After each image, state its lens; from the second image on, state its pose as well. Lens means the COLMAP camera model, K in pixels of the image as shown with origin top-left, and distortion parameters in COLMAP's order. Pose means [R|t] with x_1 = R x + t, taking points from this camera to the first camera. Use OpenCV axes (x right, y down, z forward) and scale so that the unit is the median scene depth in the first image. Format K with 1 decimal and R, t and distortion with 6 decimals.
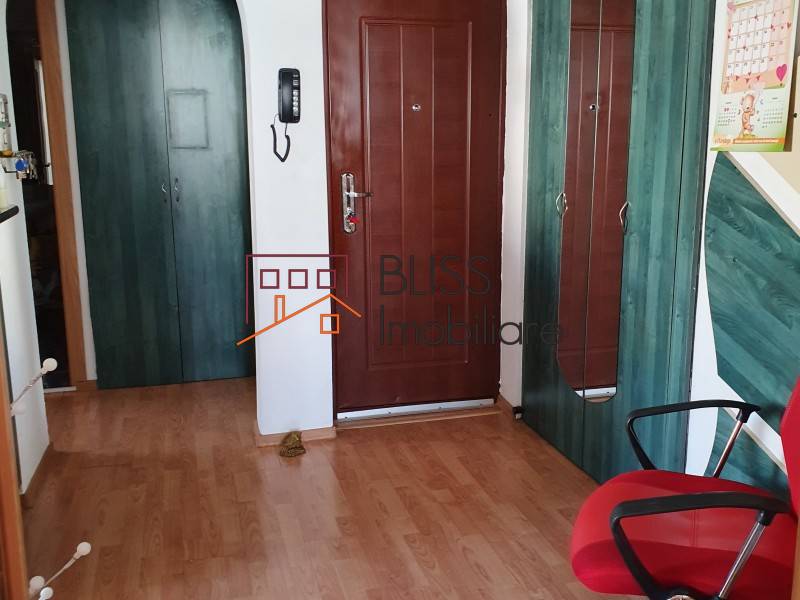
lens RADIAL K [[801.0, 0, 401.7], [0, 801.0, 300.6], [0, 0, 1]] dist [0.017137, 0.000000]
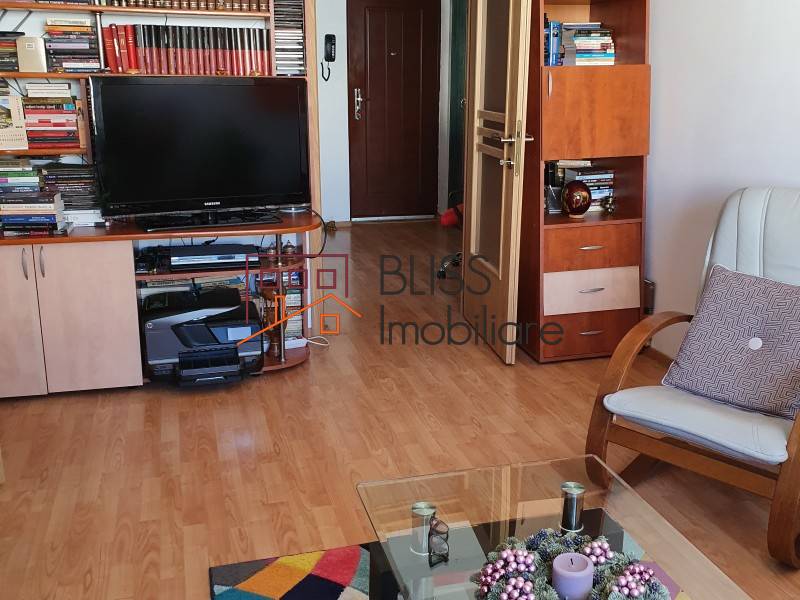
lens RADIAL K [[801.0, 0, 402.8], [0, 801.0, 307.0], [0, 0, 1]] dist [0.017137, 0.000000]
pose [[0.999792, 0.001778, 0.020302, 0.004362], [-0.003288, 0.997206, 0.074625, 0.229902], [-0.020113, -0.074676, 0.997005, -1.006211]]
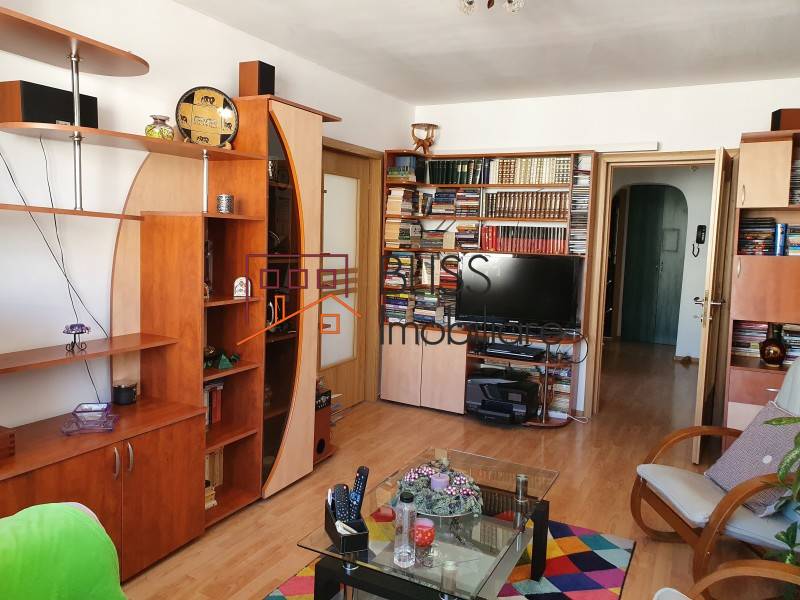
lens RADIAL K [[601.2, 0, 401.7], [0, 601.2, 299.3], [0, 0, 1]] dist [0.011807, 0.000446]
pose [[0.736068, 0.095287, -0.670168, 0.496307], [-0.168847, 0.984593, -0.045458, 0.230936], [0.655511, 0.146616, 0.740817, -1.160362]]
